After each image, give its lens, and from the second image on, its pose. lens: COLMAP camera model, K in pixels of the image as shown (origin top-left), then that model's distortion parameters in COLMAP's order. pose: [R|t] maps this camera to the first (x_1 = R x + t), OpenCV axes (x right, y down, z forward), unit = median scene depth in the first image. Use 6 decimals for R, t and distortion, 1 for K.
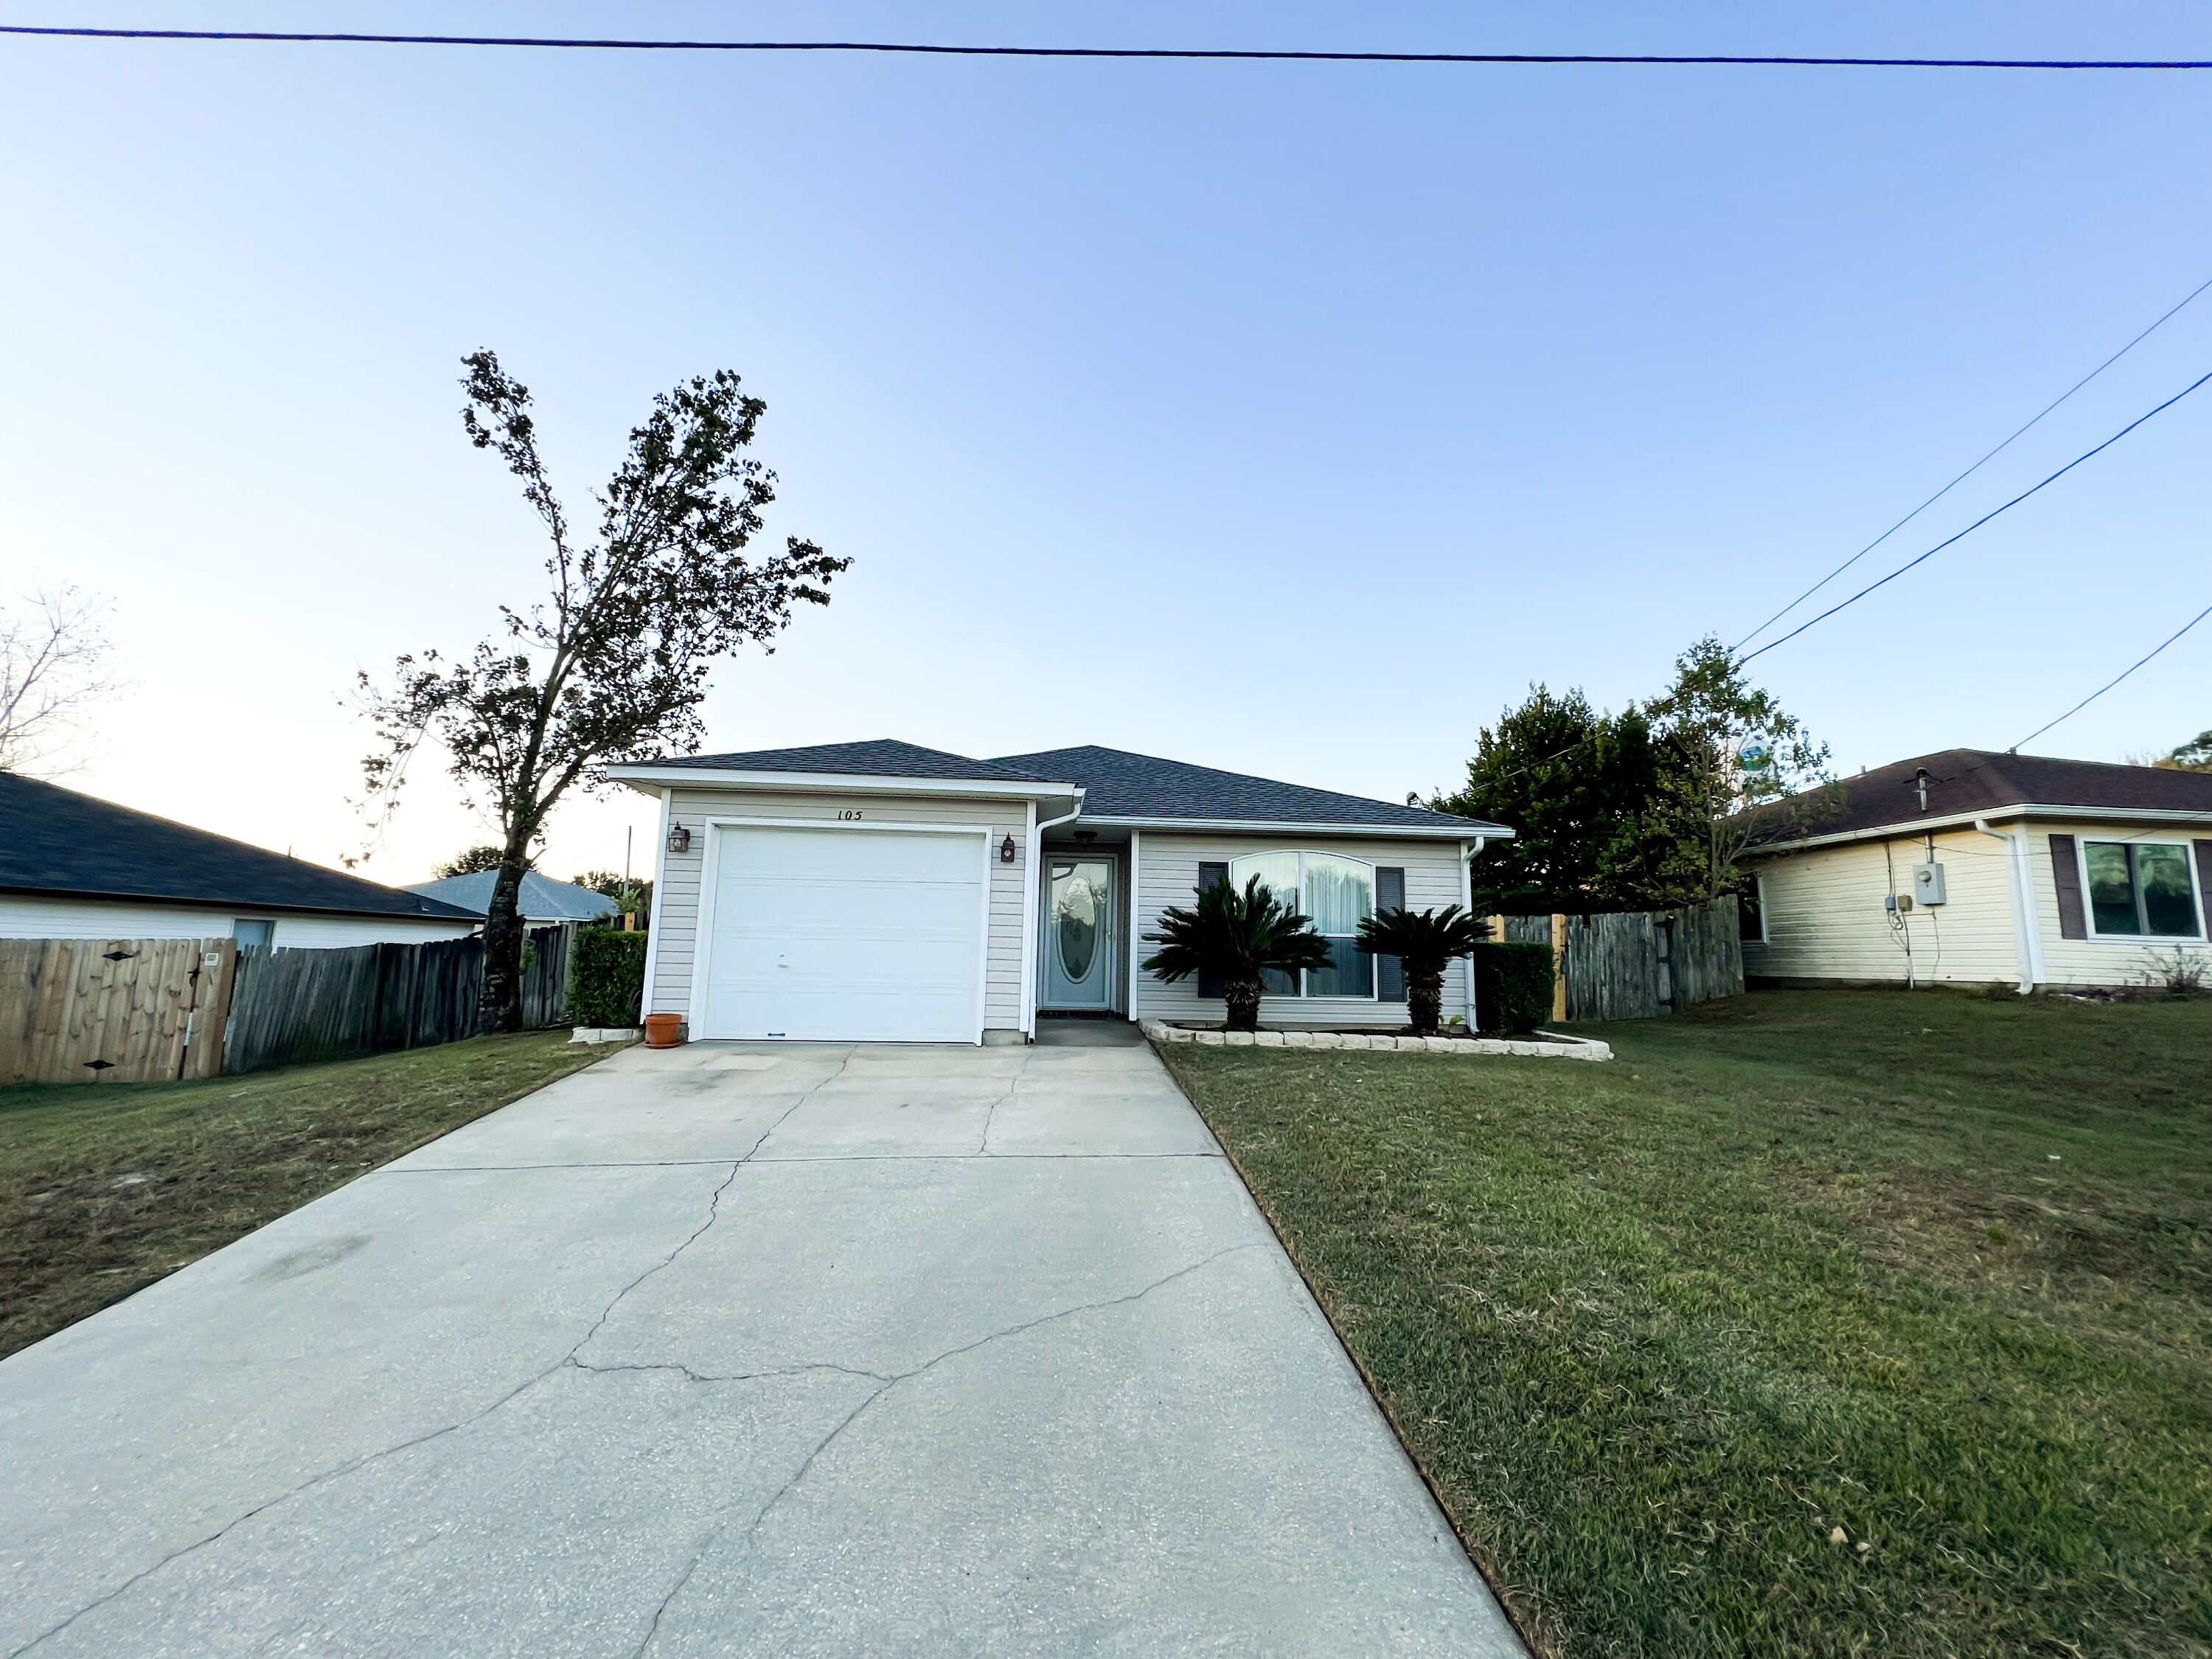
lens RADIAL K [[880.1, 0, 1098.6], [0, 880.1, 828.9], [0, 0, 1]] dist [-0.001503, 0.000201]
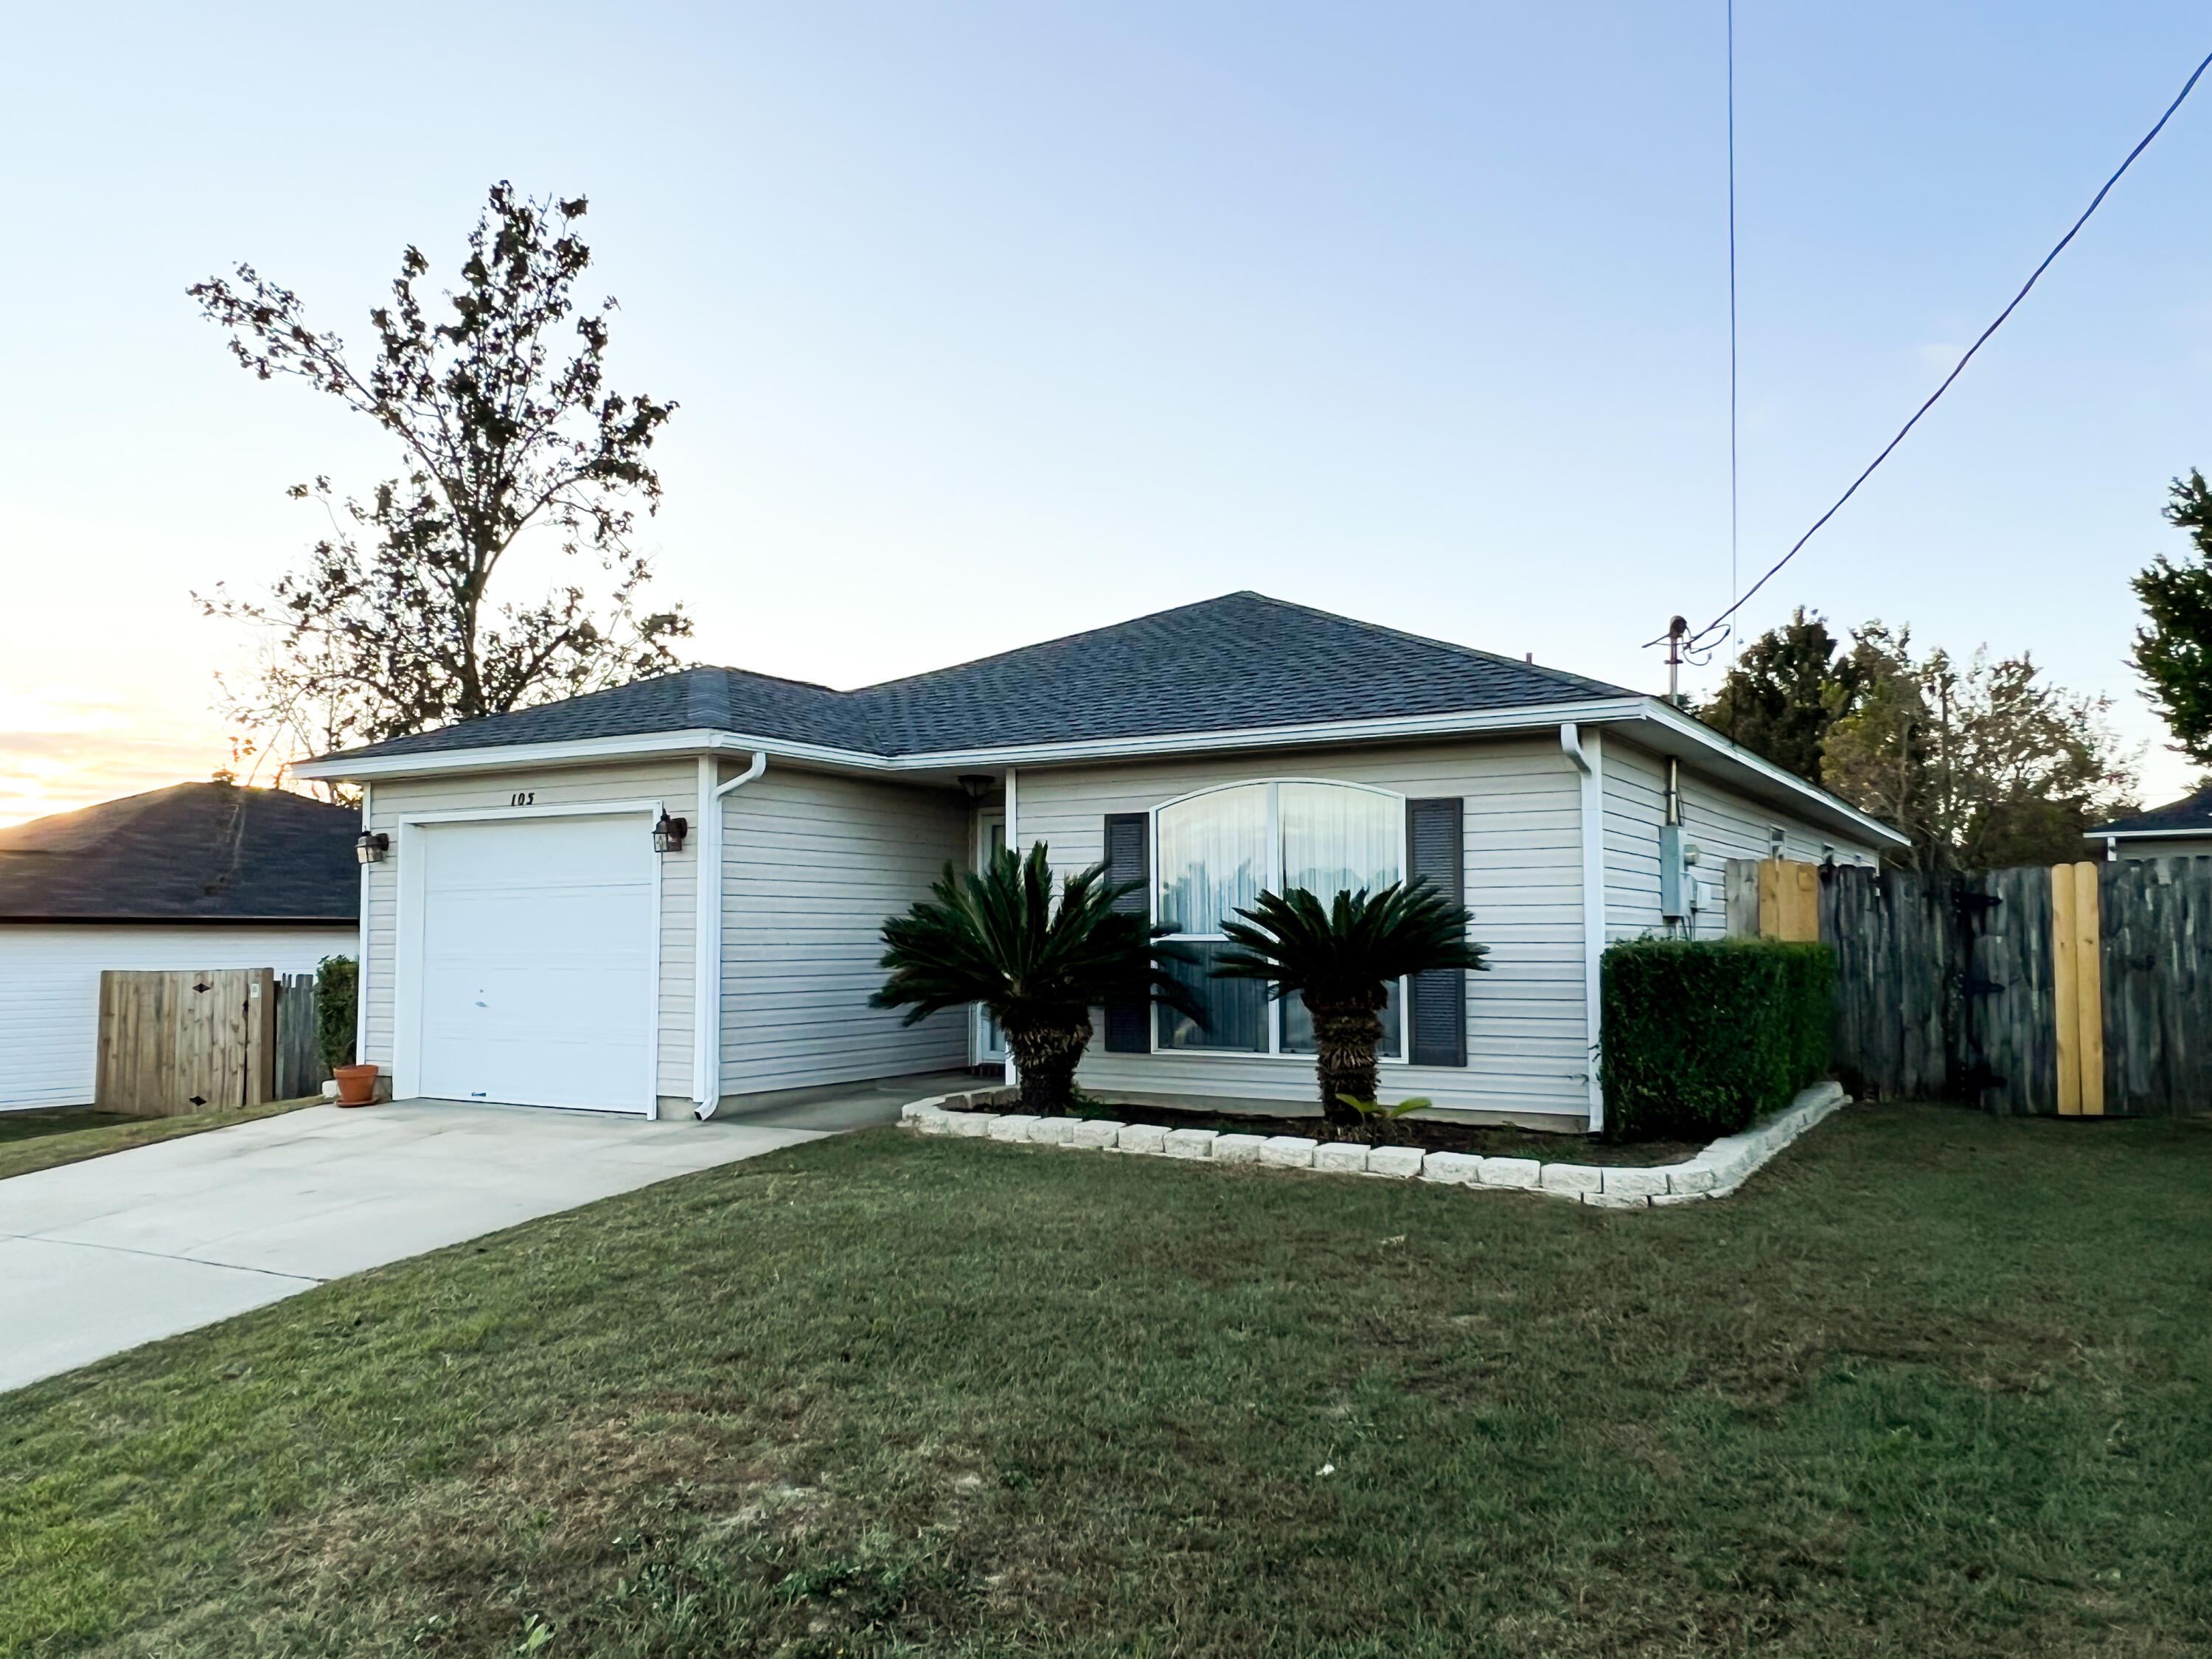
lens RADIAL K [[1602.5, 0, 1091.9], [0, 1602.5, 822.6], [0, 0, 1]] dist [-0.002274, 0.007450]
pose [[0.821903, -0.064030, -0.566018, 0.693168], [0.103218, 0.993954, 0.037442, 0.002626], [0.560198, -0.089197, 0.823542, 0.142009]]
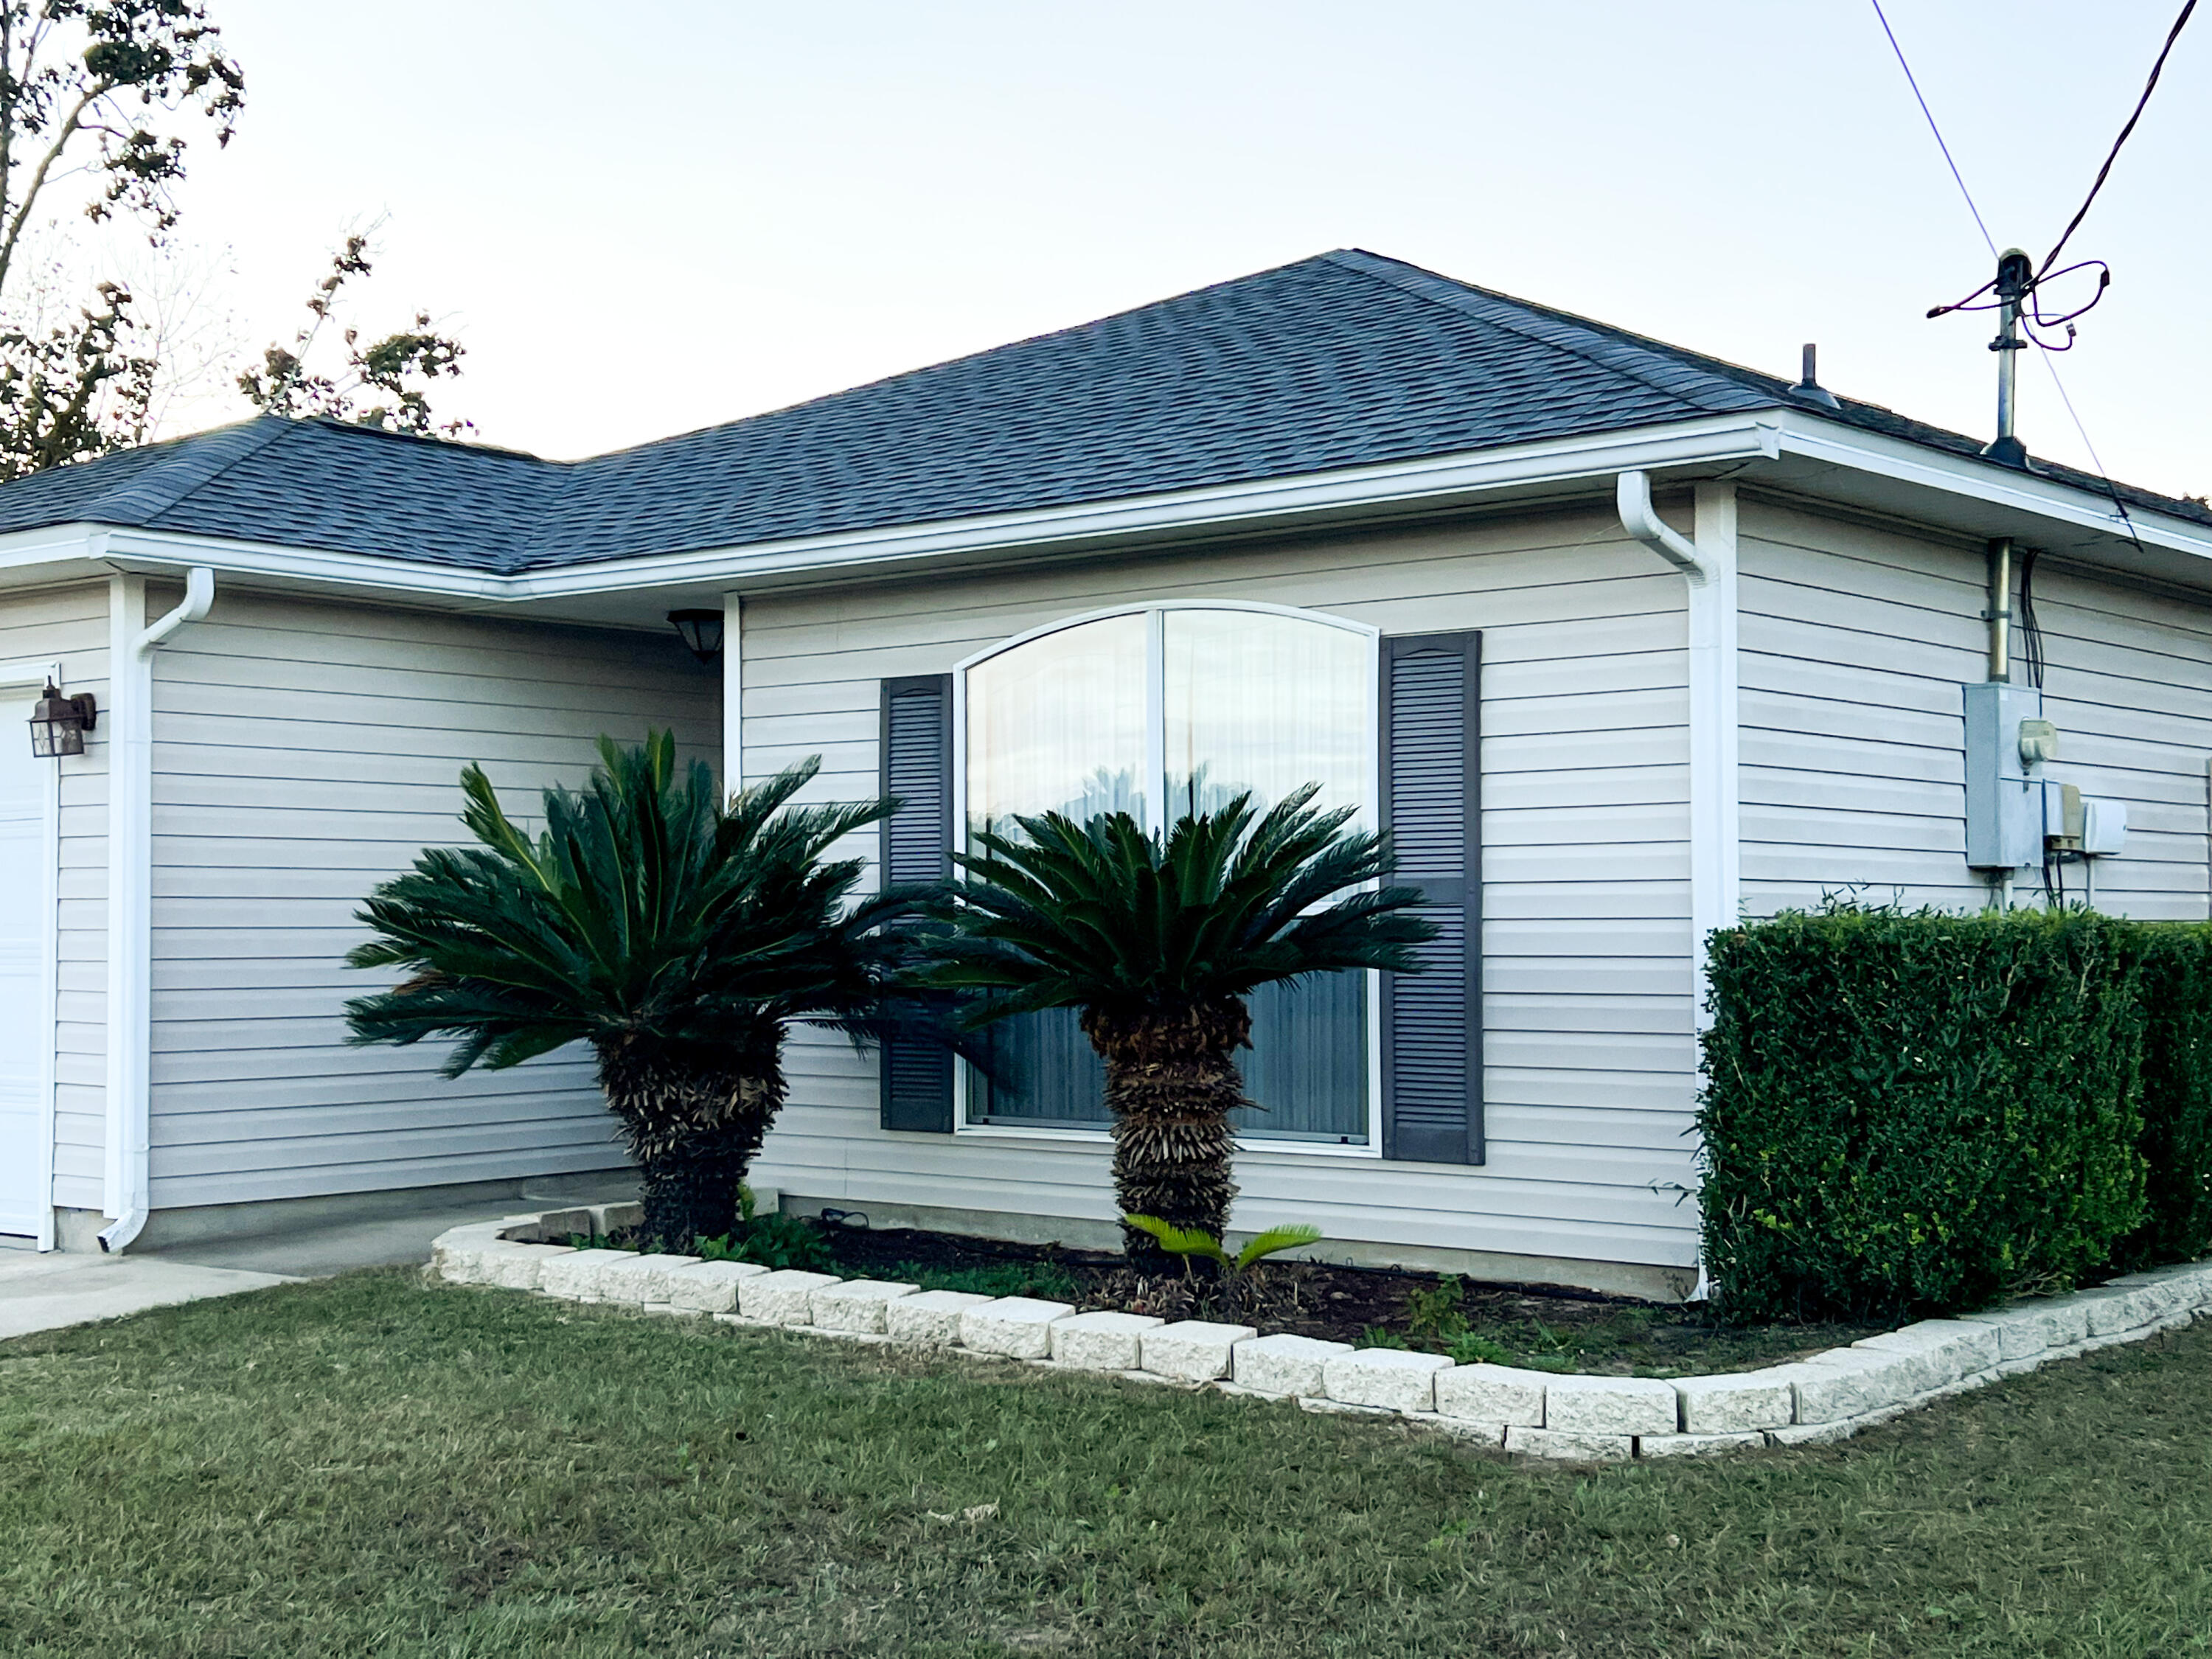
lens RADIAL K [[2892.2, 0, 1072.7], [0, 2892.2, 812.3], [0, 0, 1]] dist [0.074482, 0.000000]
pose [[0.727083, -0.051354, -0.684627, 0.829980], [0.120572, 0.991251, 0.053695, 0.037419], [0.675880, -0.121588, 0.726913, 0.326995]]
